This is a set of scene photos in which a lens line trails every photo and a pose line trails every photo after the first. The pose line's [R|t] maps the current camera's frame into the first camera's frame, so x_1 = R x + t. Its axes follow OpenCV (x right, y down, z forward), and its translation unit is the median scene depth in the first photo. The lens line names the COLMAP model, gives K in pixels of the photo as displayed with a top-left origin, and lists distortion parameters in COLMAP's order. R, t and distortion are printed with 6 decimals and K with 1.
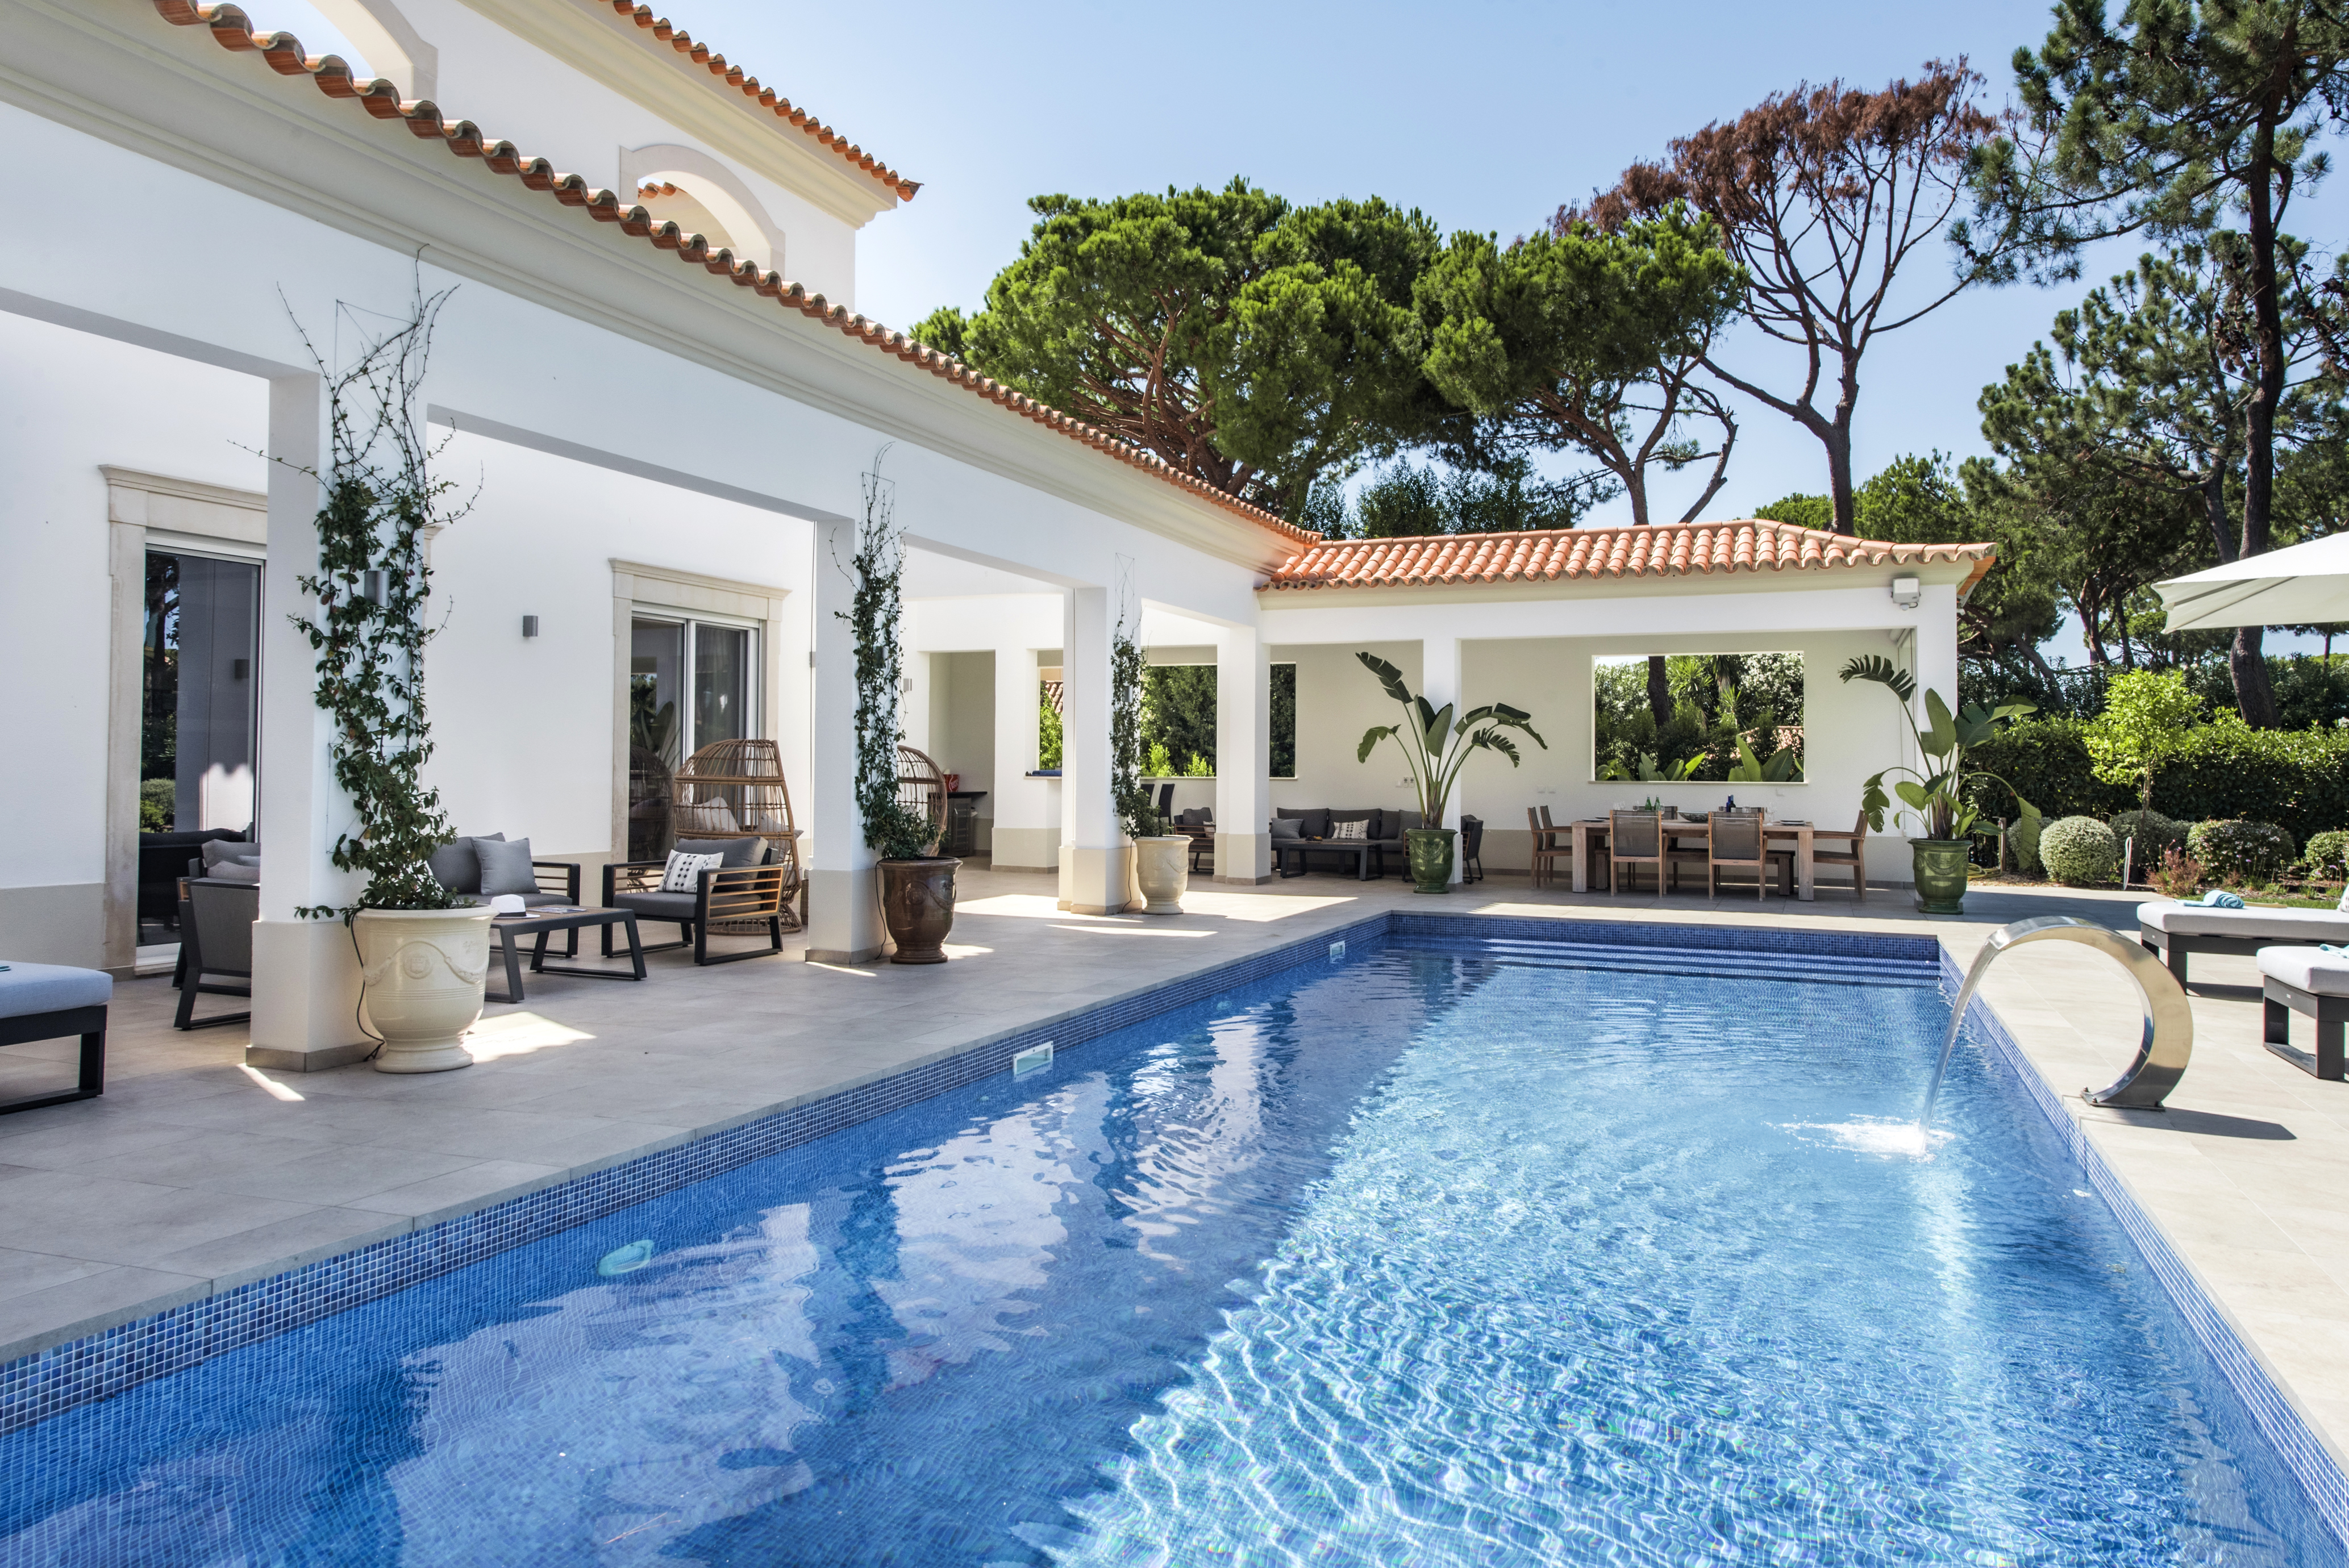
lens RADIAL K [[1581.9, 0, 1143.2], [0, 1581.9, 764.7], [0, 0, 1]] dist [0.040091, -0.009328]
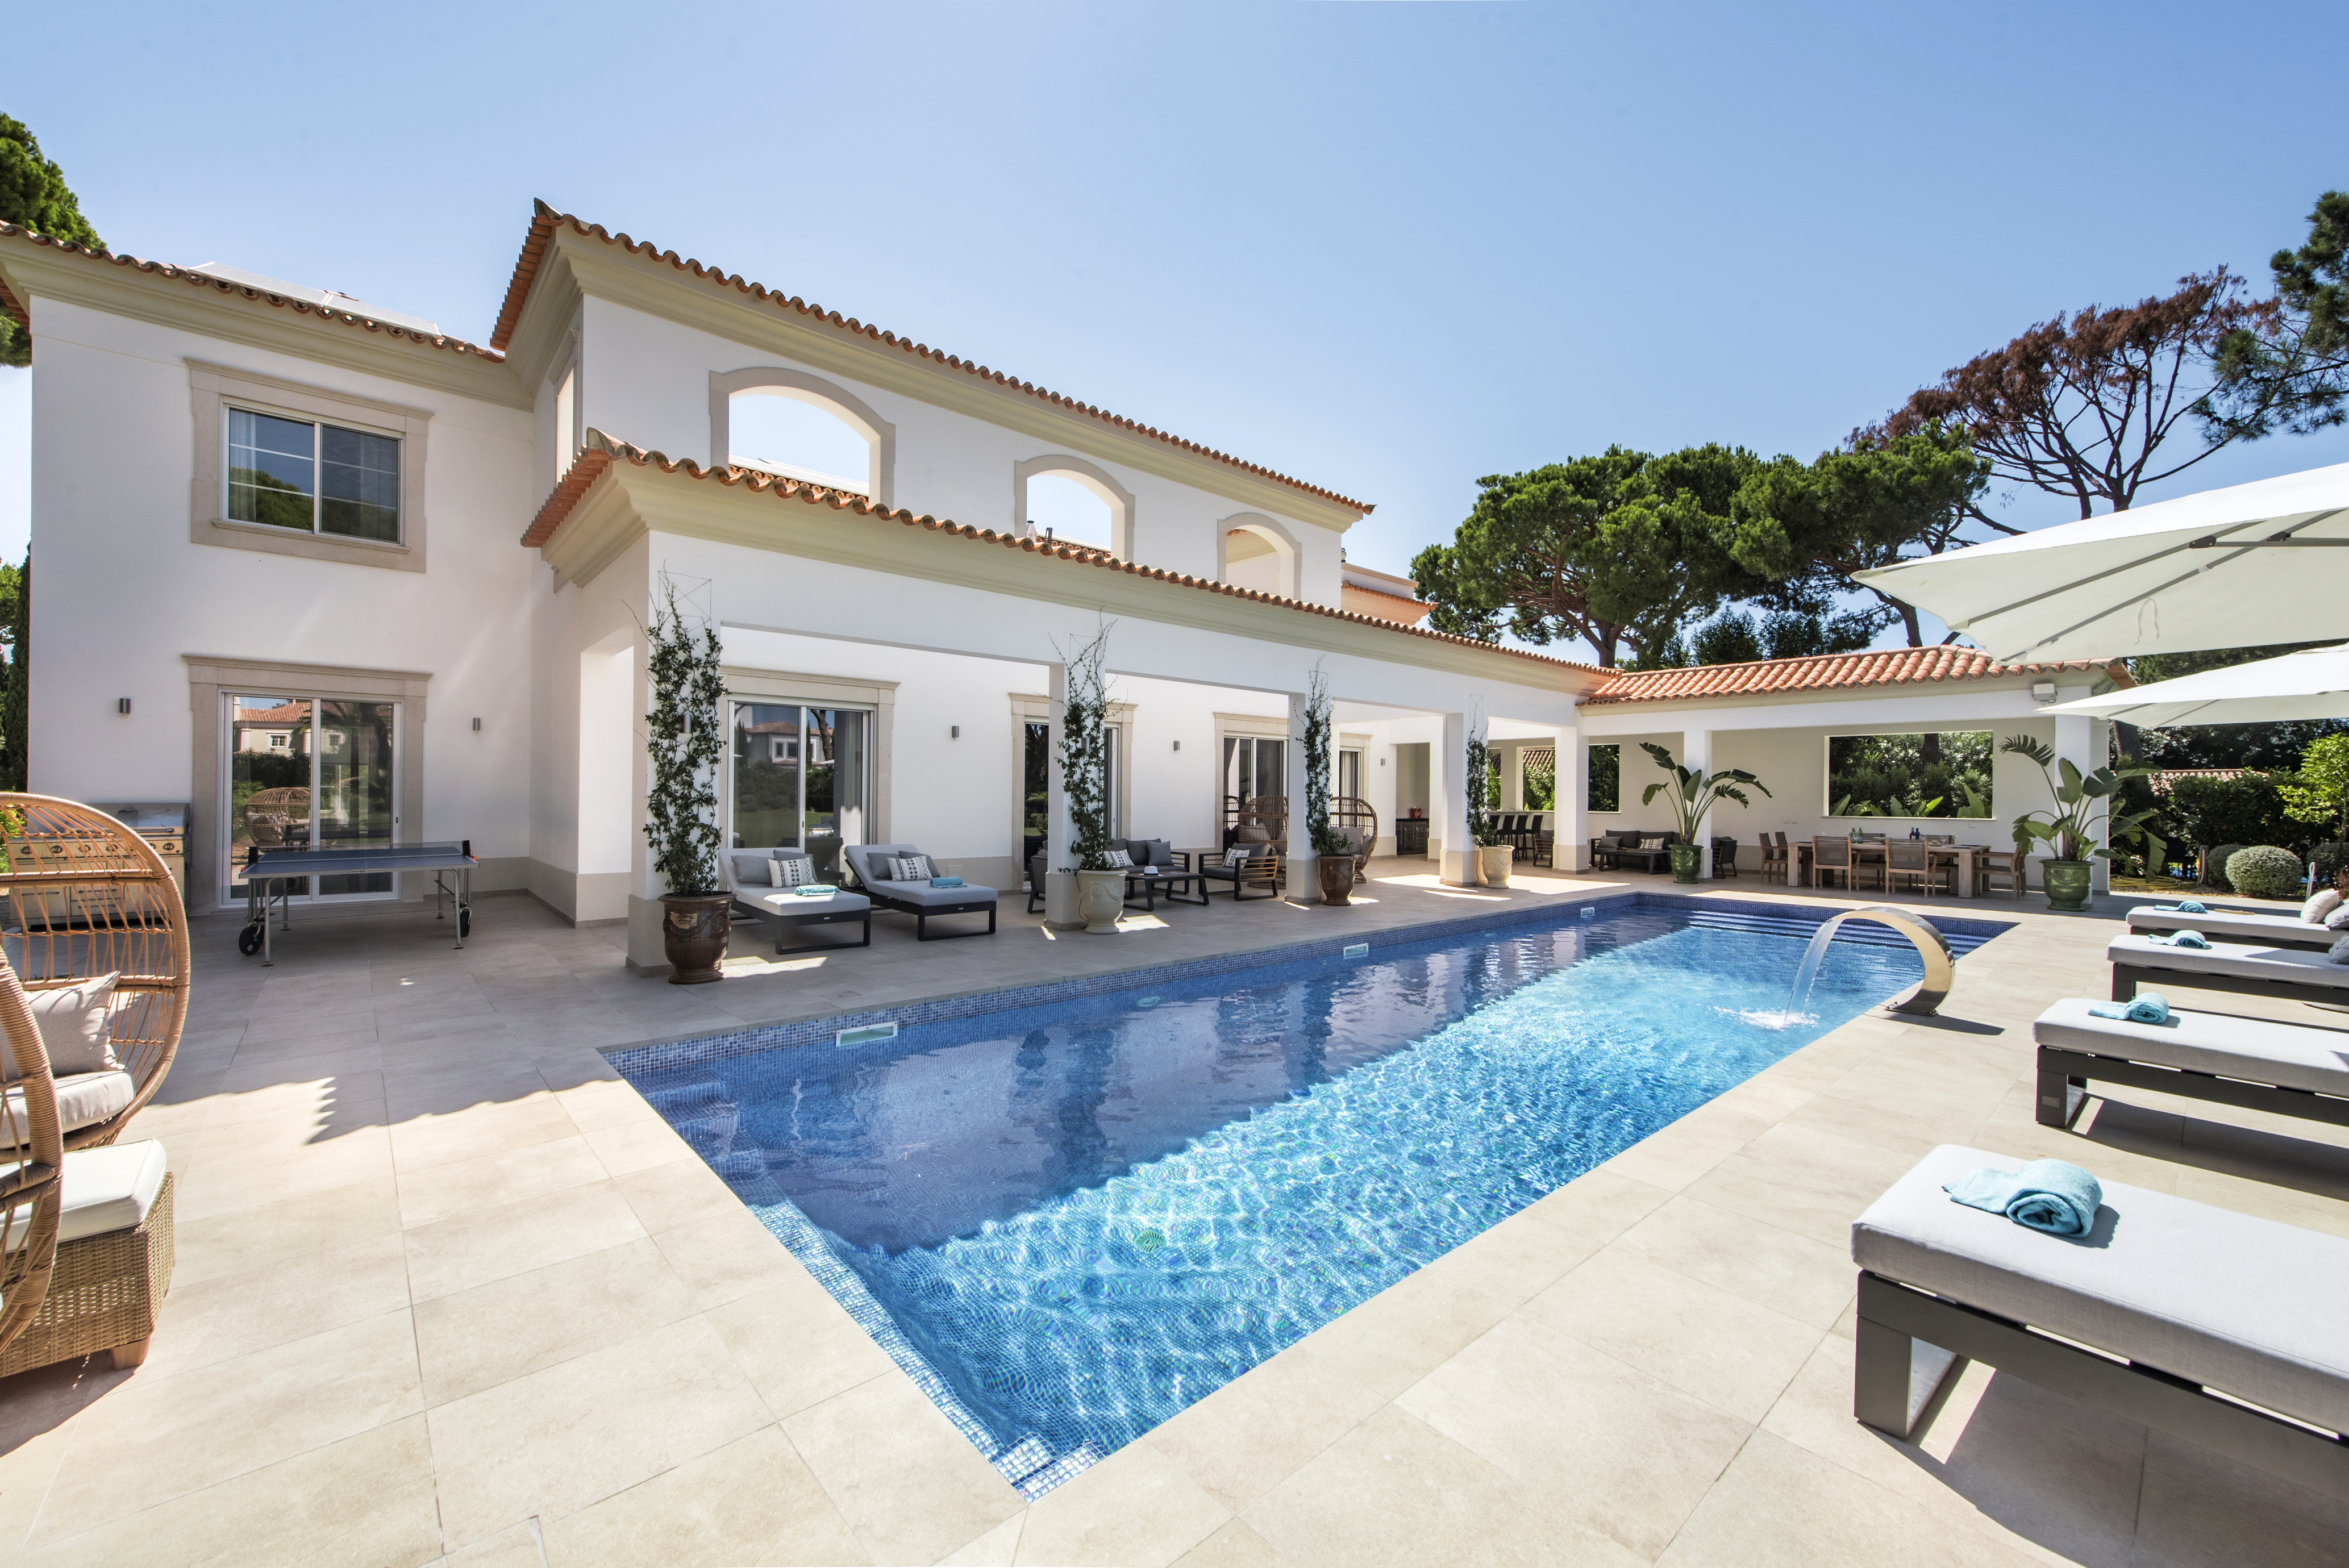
lens RADIAL K [[931.7, 0, 1184.0], [0, 931.7, 802.6], [0, 0, 1]] dist [0.015995, -0.004066]
pose [[0.905940, 0.002481, -0.423400, 0.114972], [0.000173, 0.999981, 0.006231, -0.010353], [0.423407, -0.005718, 0.905921, -0.111342]]
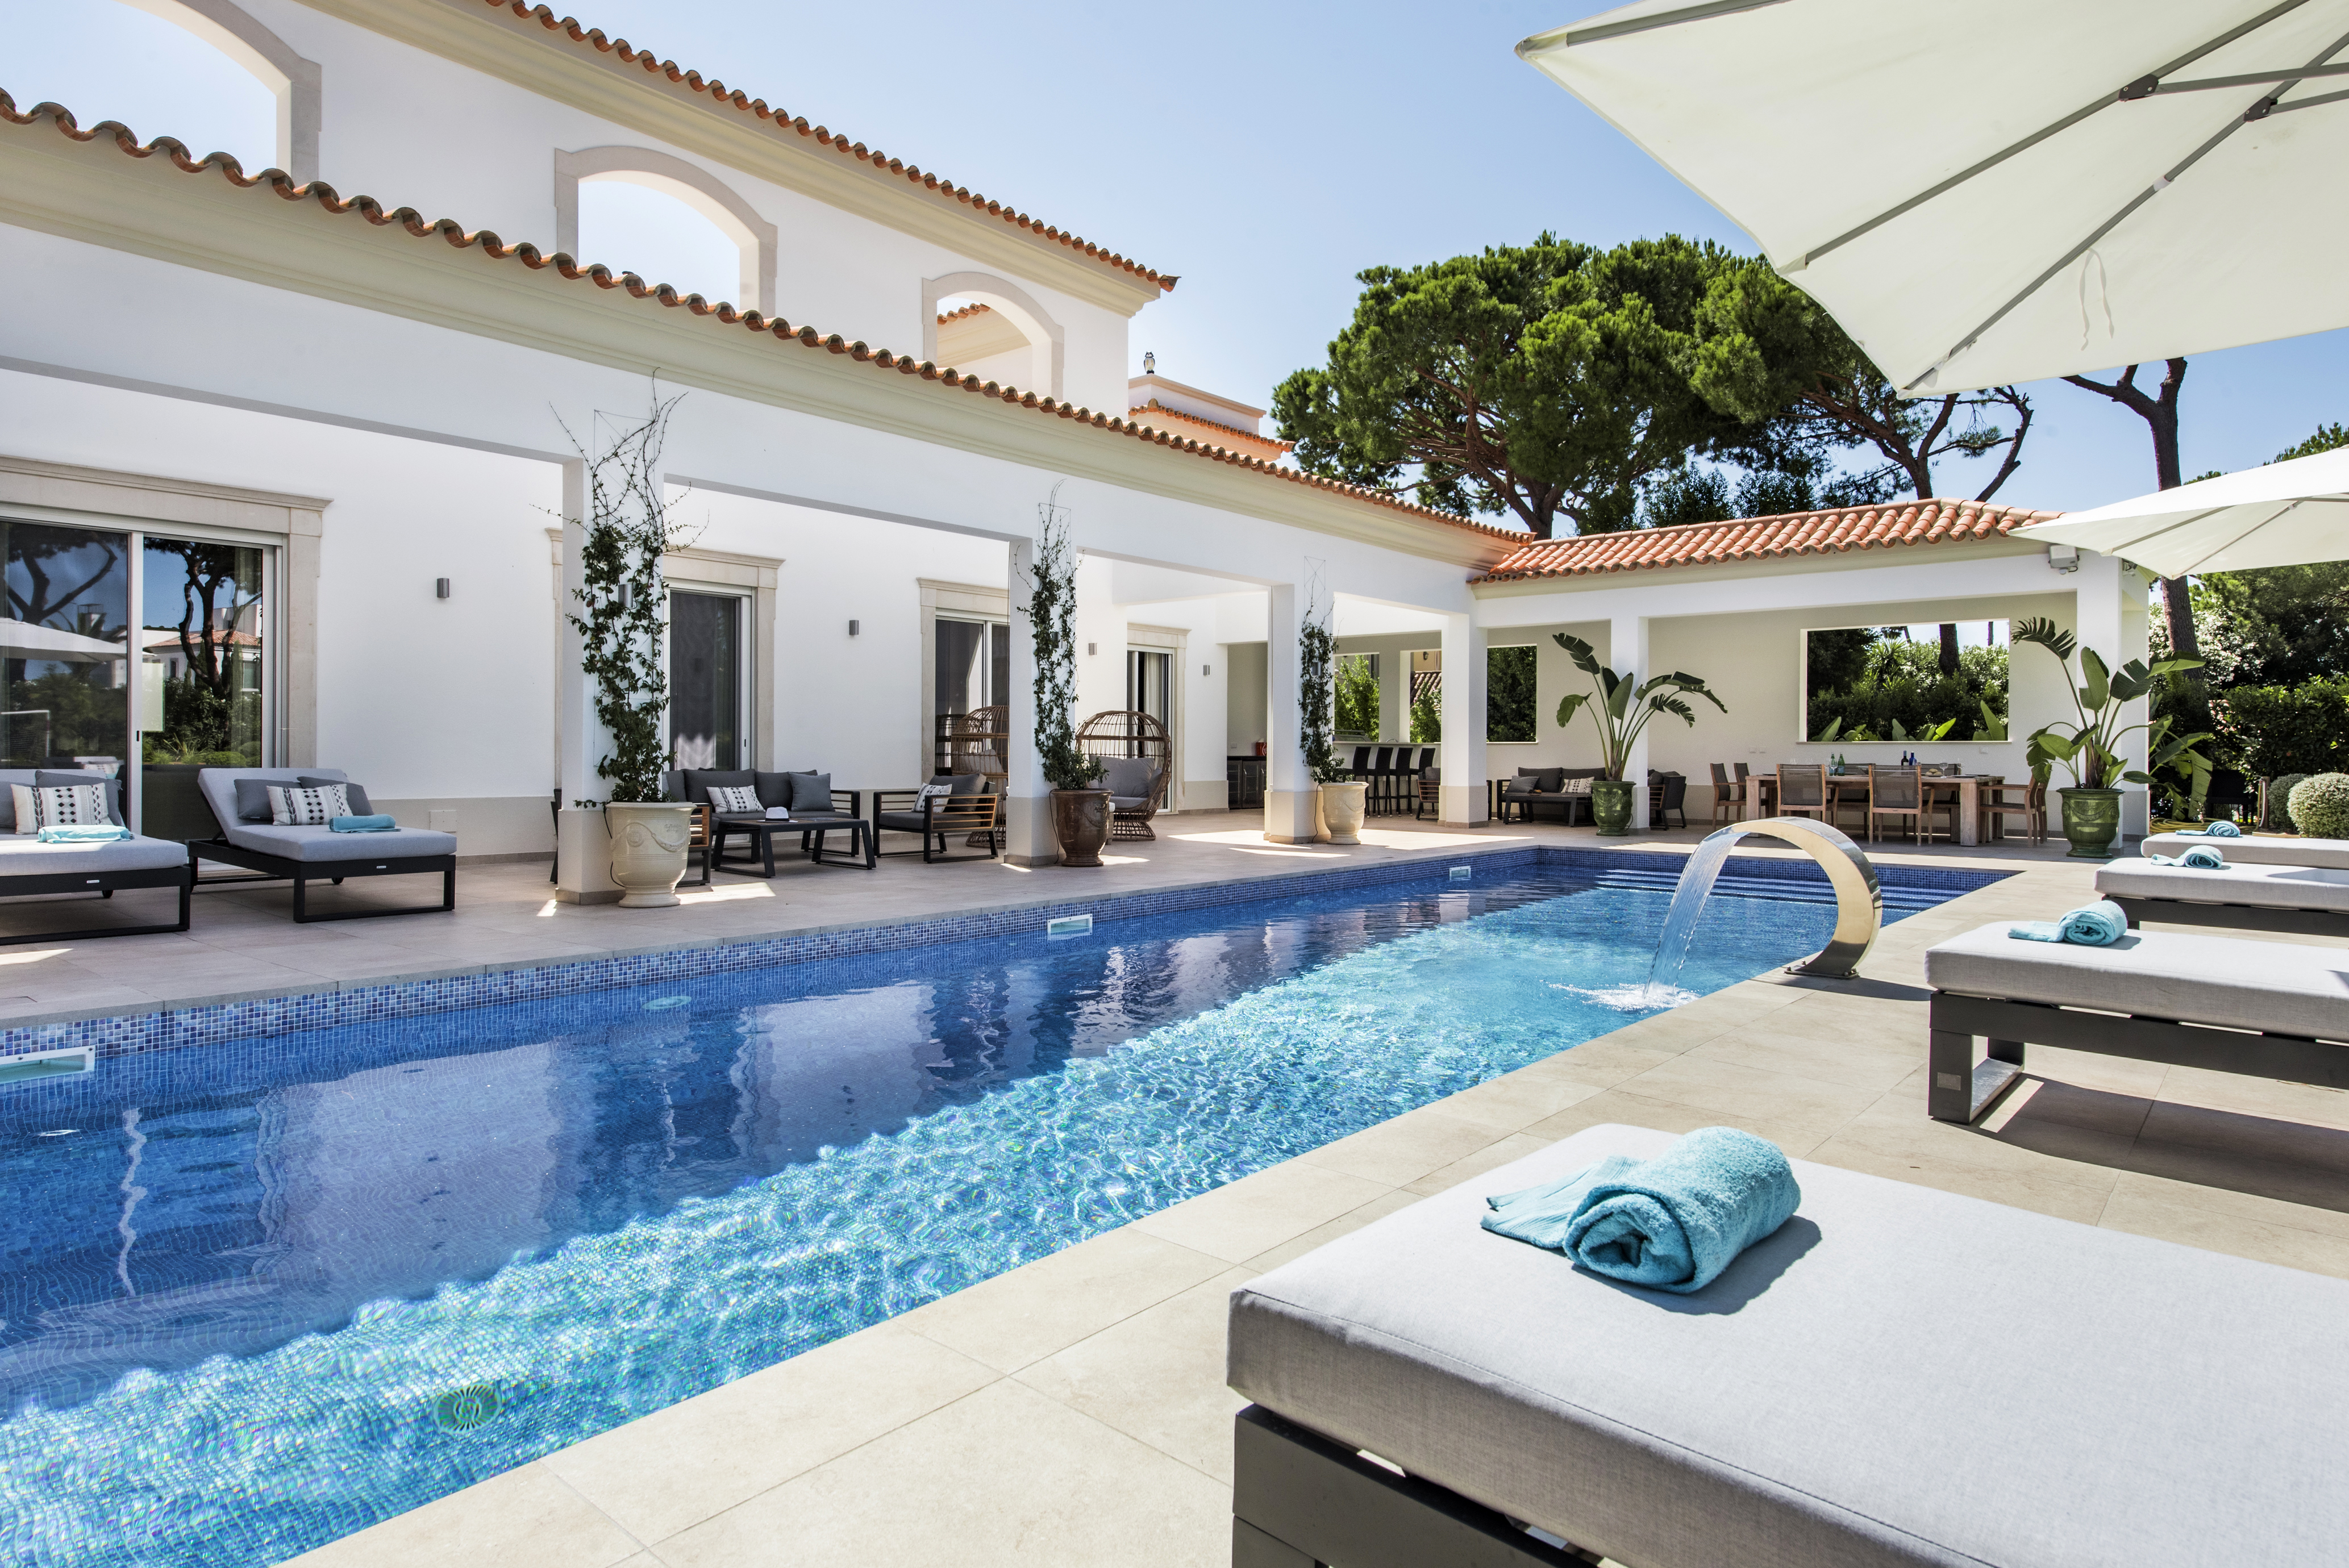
lens RADIAL K [[1323.5, 0, 1187.5], [0, 1323.5, 777.2], [0, 0, 1]] dist [0.031515, -0.012897]
pose [[0.955533, 0.000306, -0.294884, 0.164116], [0.005370, 0.999816, 0.018440, 0.017283], [0.294835, -0.019203, 0.955355, -0.028556]]
